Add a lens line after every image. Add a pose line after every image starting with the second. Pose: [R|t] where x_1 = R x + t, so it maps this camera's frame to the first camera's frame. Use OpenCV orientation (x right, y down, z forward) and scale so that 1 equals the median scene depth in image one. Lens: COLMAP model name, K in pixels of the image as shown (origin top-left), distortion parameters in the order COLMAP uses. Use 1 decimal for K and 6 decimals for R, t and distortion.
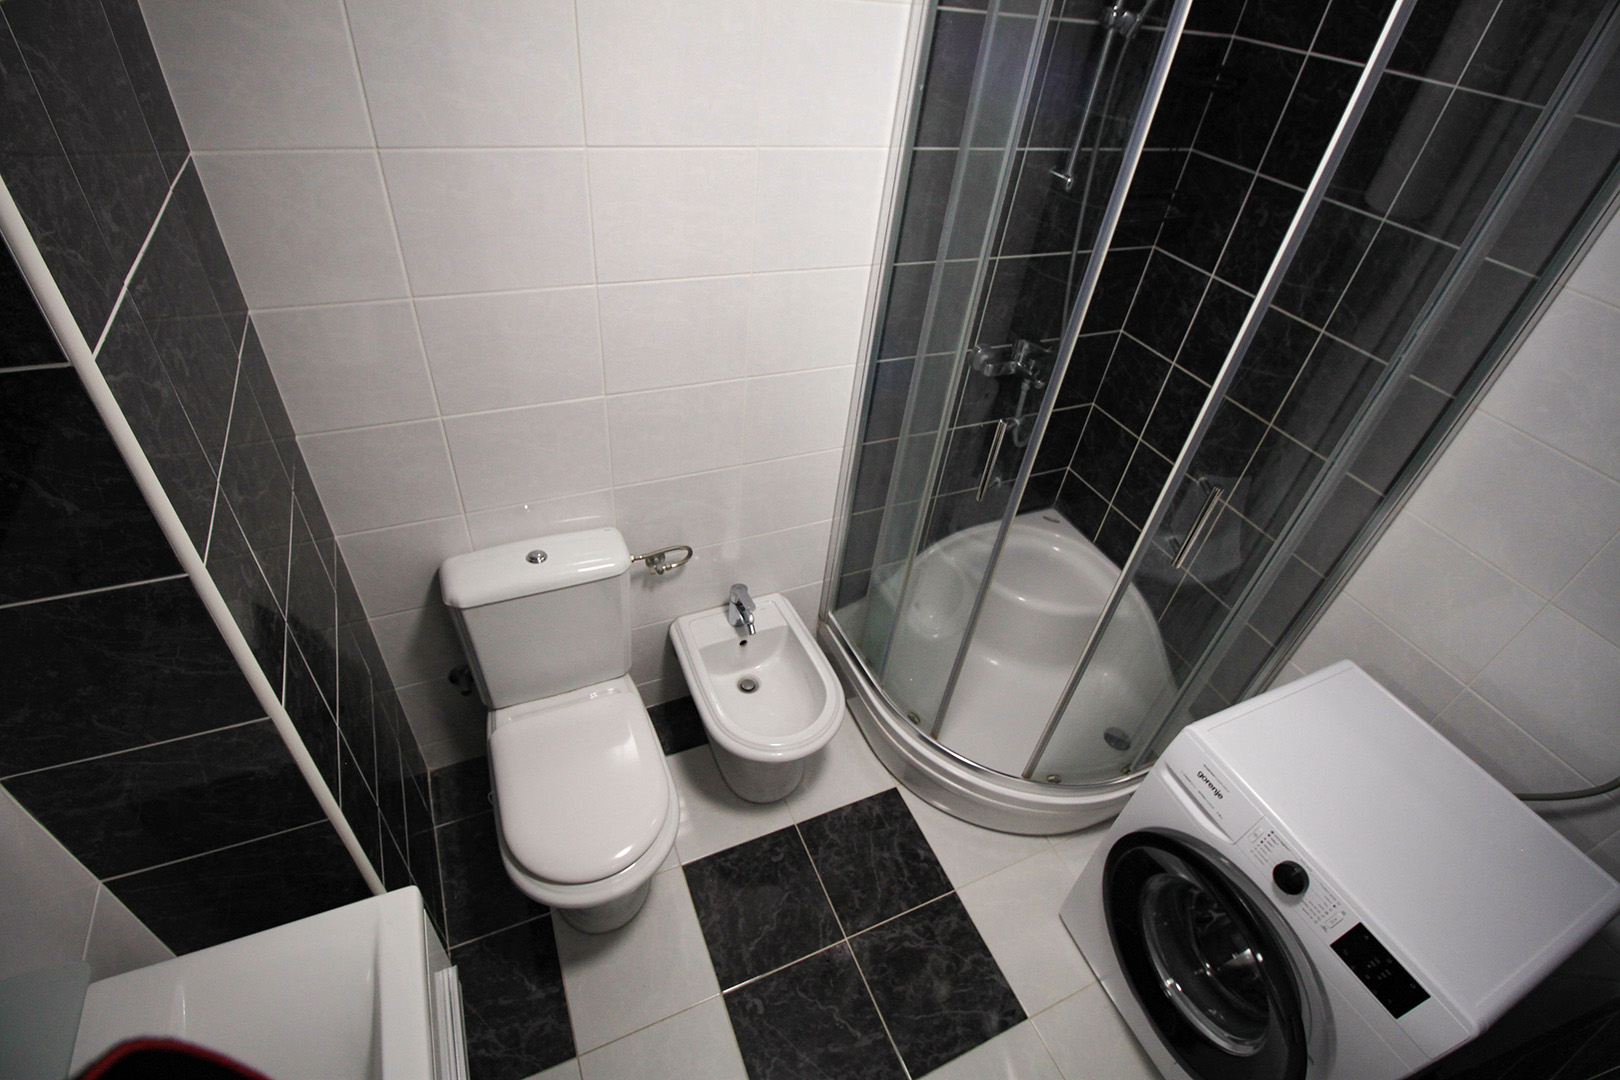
lens RADIAL K [[755.9, 0, 809.6], [0, 755.9, 510.2], [0, 0, 1]] dist [-0.002425, -0.000699]
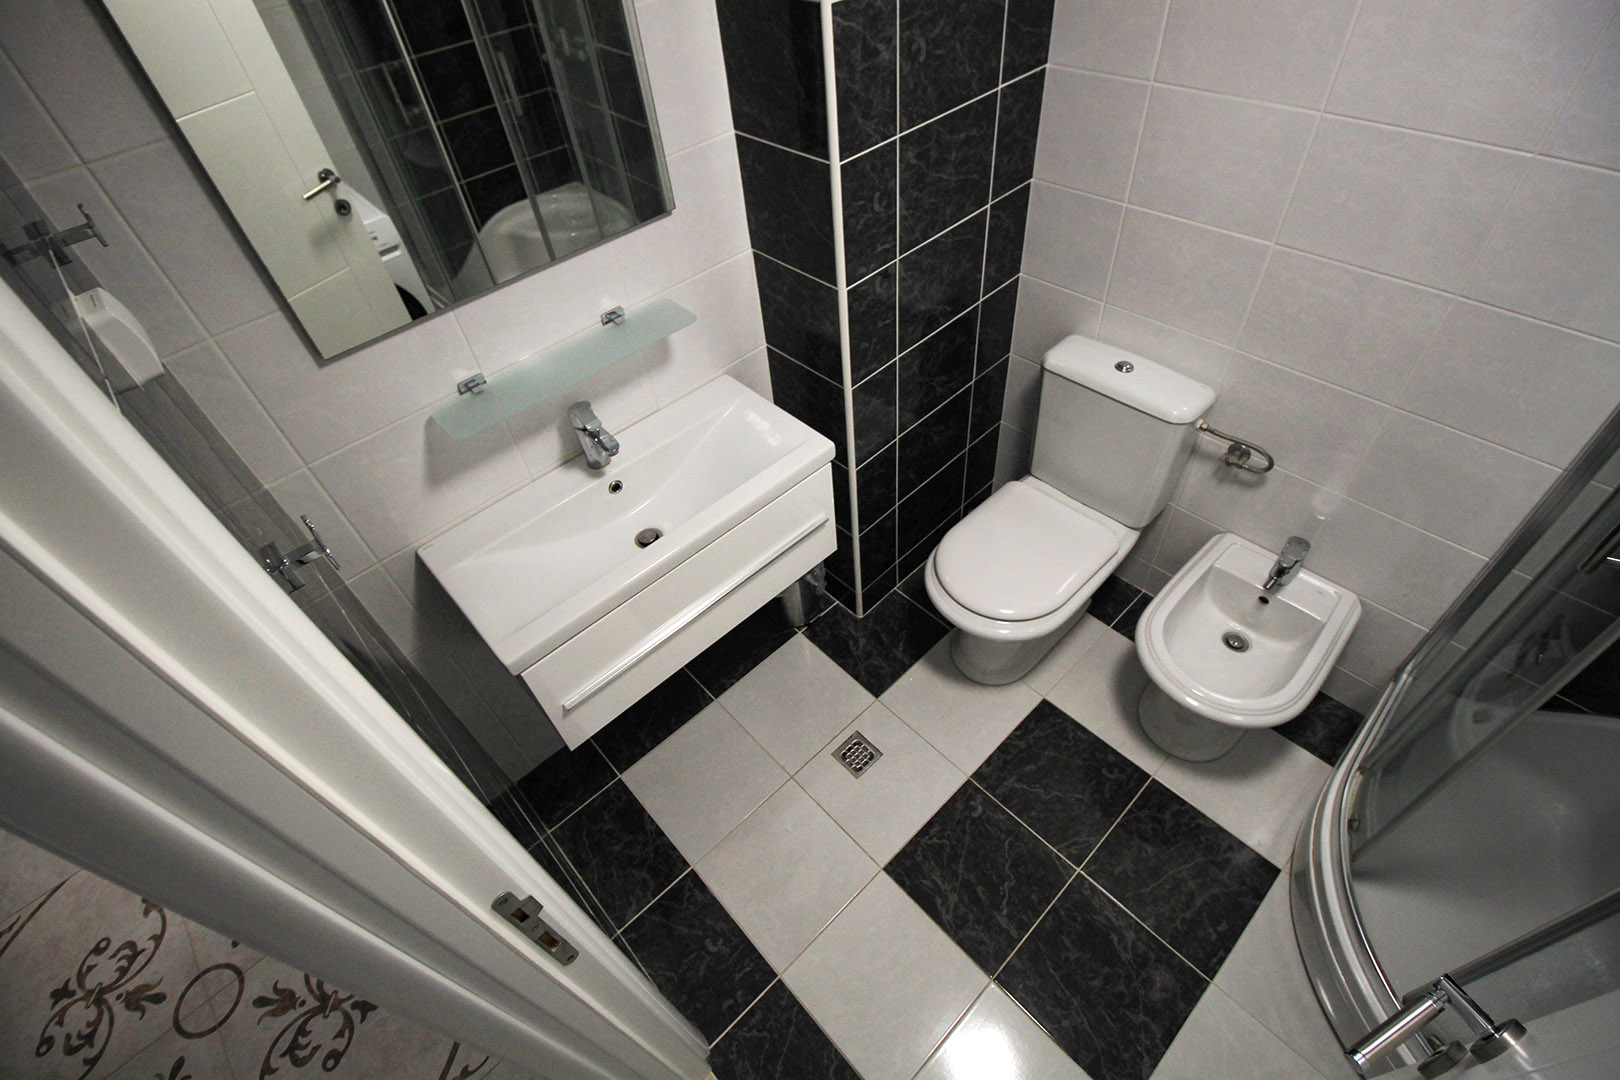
lens RADIAL K [[755.9, 0, 809.6], [0, 755.9, 510.2], [0, 0, 1]] dist [-0.002425, -0.000699]
pose [[0.313689, 0.583293, -0.749246, 0.383849], [-0.495552, 0.773656, 0.394822, 0.015914], [0.809955, 0.247438, 0.531739, 0.117755]]
